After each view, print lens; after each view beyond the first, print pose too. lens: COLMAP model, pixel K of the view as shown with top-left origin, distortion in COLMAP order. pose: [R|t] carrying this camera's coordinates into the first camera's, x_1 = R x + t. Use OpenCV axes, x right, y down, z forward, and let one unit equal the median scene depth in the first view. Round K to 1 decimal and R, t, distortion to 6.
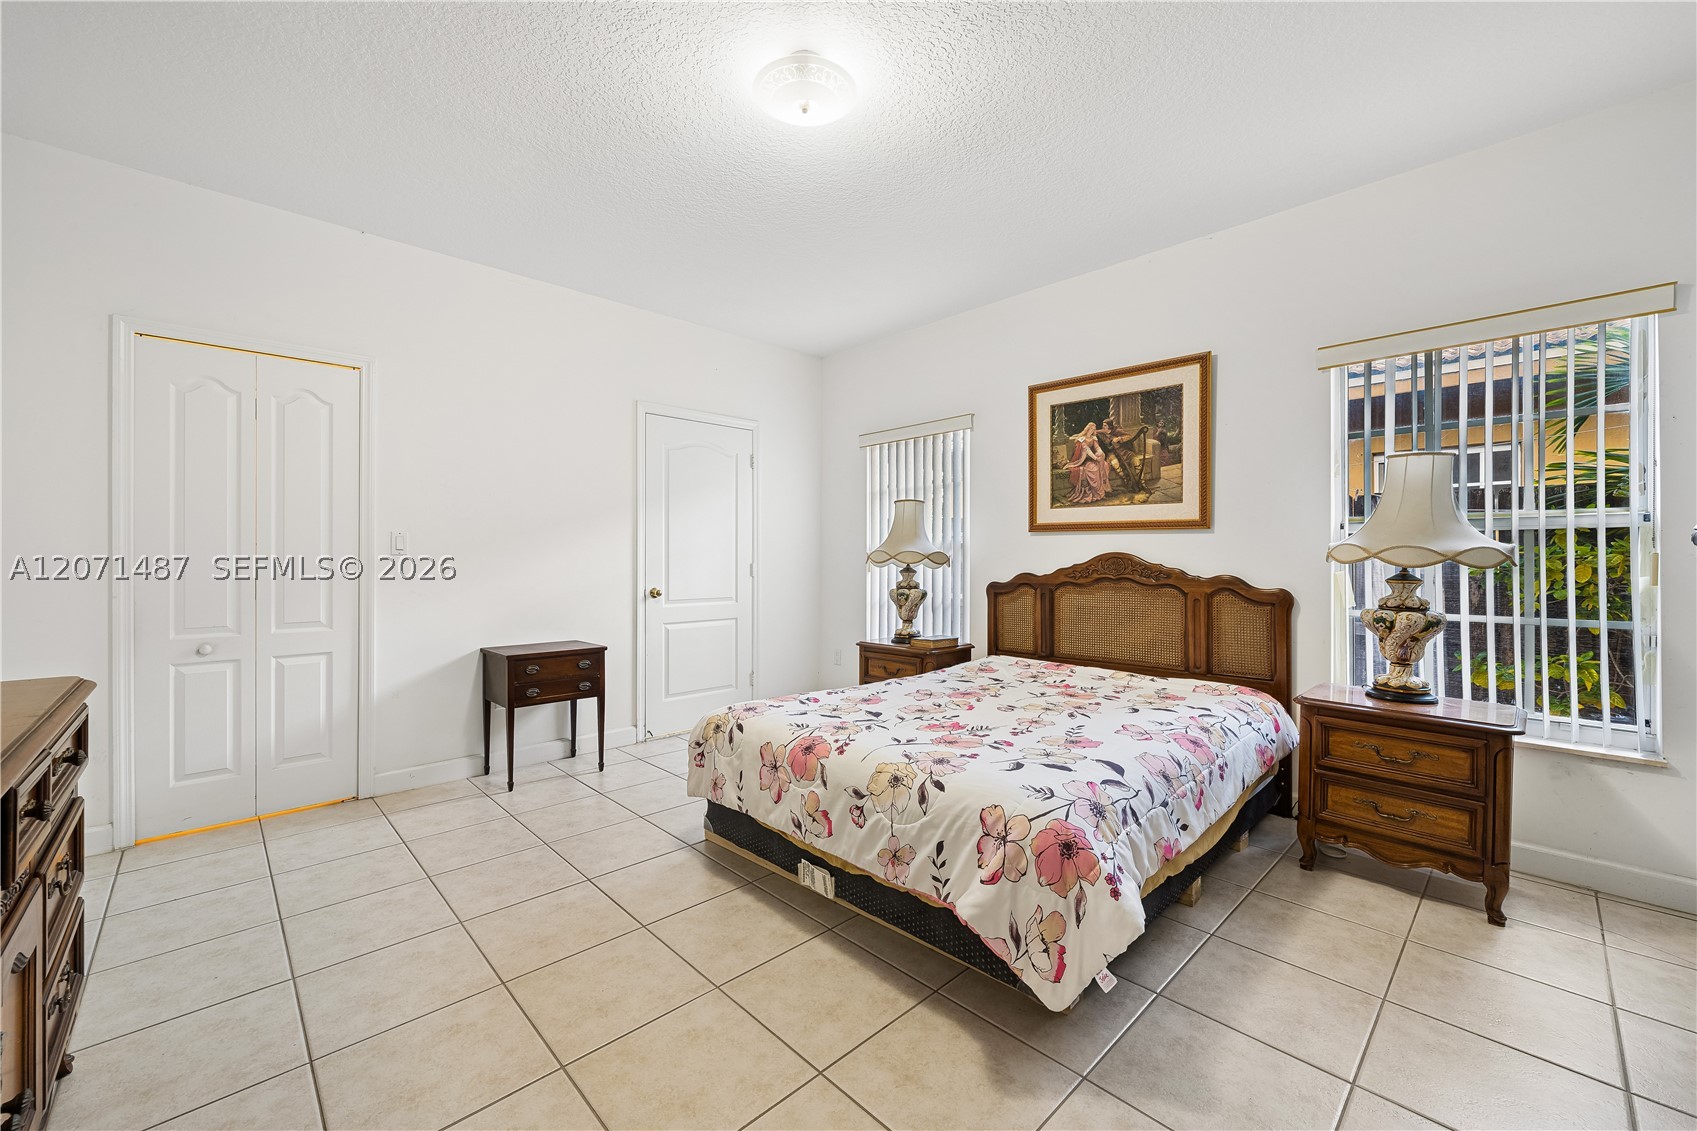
lens RADIAL K [[667.3, 0, 840.3], [0, 667.3, 564.6], [0, 0, 1]] dist [0.001057, -0.001171]
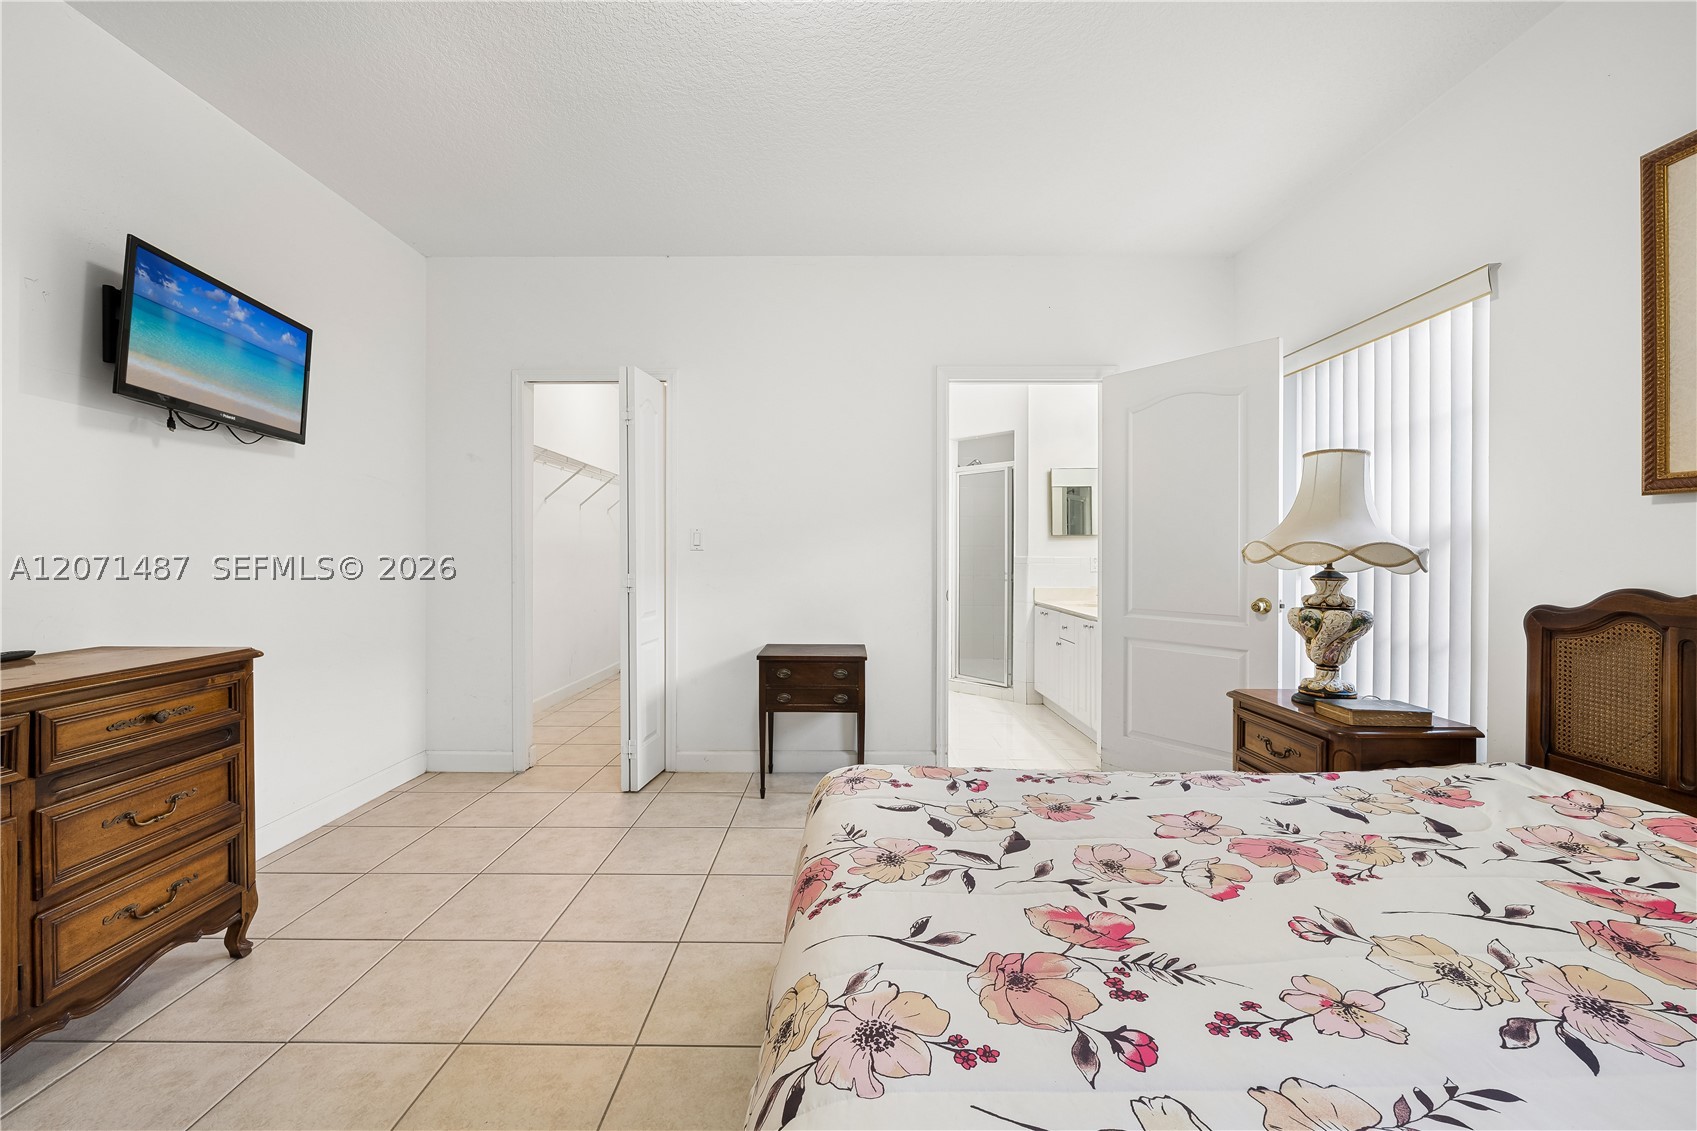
lens RADIAL K [[667.3, 0, 843.7], [0, 667.3, 559.2], [0, 0, 1]] dist [0.001057, -0.001171]
pose [[0.717037, 0.006985, -0.697000, 0.209703], [-0.005556, 0.999975, 0.004305, -0.005963], [0.697013, 0.000786, 0.717058, 0.329652]]
